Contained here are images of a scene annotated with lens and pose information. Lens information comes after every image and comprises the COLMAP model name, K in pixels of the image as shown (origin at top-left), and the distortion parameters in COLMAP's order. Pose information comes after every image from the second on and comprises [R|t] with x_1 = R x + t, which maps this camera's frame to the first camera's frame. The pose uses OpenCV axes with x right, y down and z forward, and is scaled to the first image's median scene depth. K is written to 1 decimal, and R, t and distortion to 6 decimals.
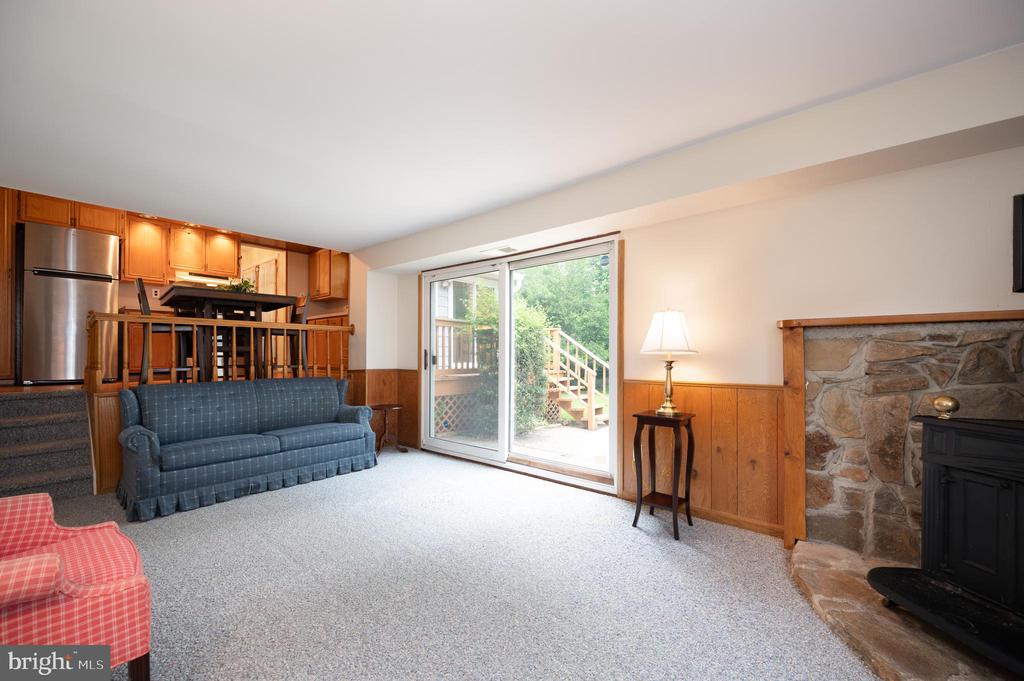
lens RADIAL K [[400.8, 0, 518.5], [0, 400.8, 350.2], [0, 0, 1]] dist [-0.003275, -0.000150]
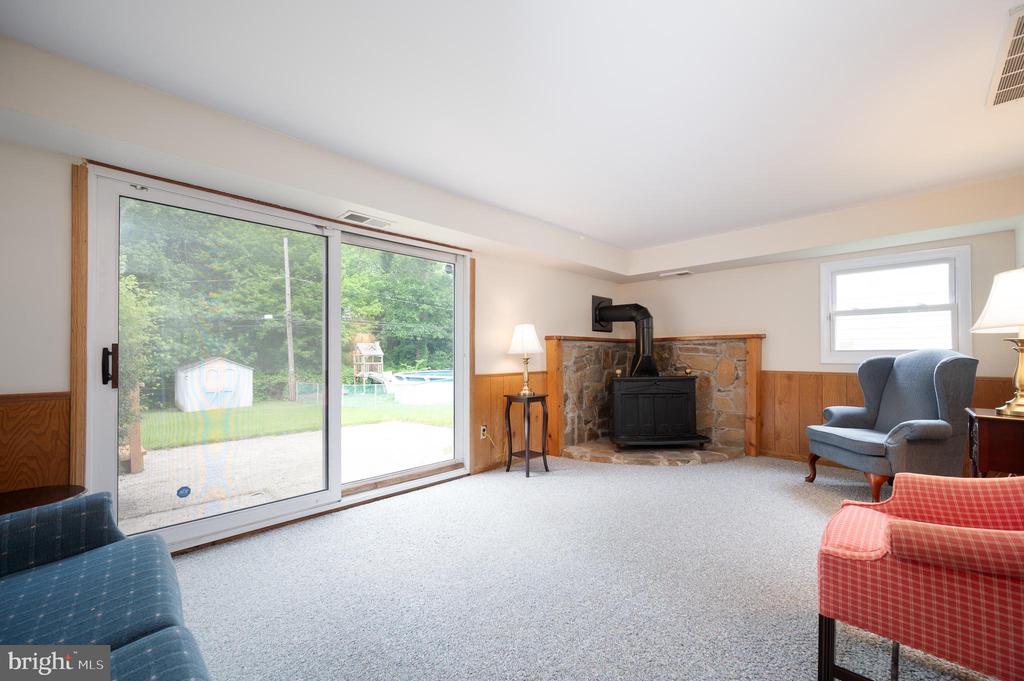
lens RADIAL K [[400.8, 0, 518.5], [0, 400.8, 350.2], [0, 0, 1]] dist [-0.003275, -0.000150]
pose [[0.098852, 0.011213, 0.995039, -1.171785], [-0.007988, 0.999913, -0.010474, 0.014180], [-0.995070, -0.006913, 0.098933, 0.950796]]
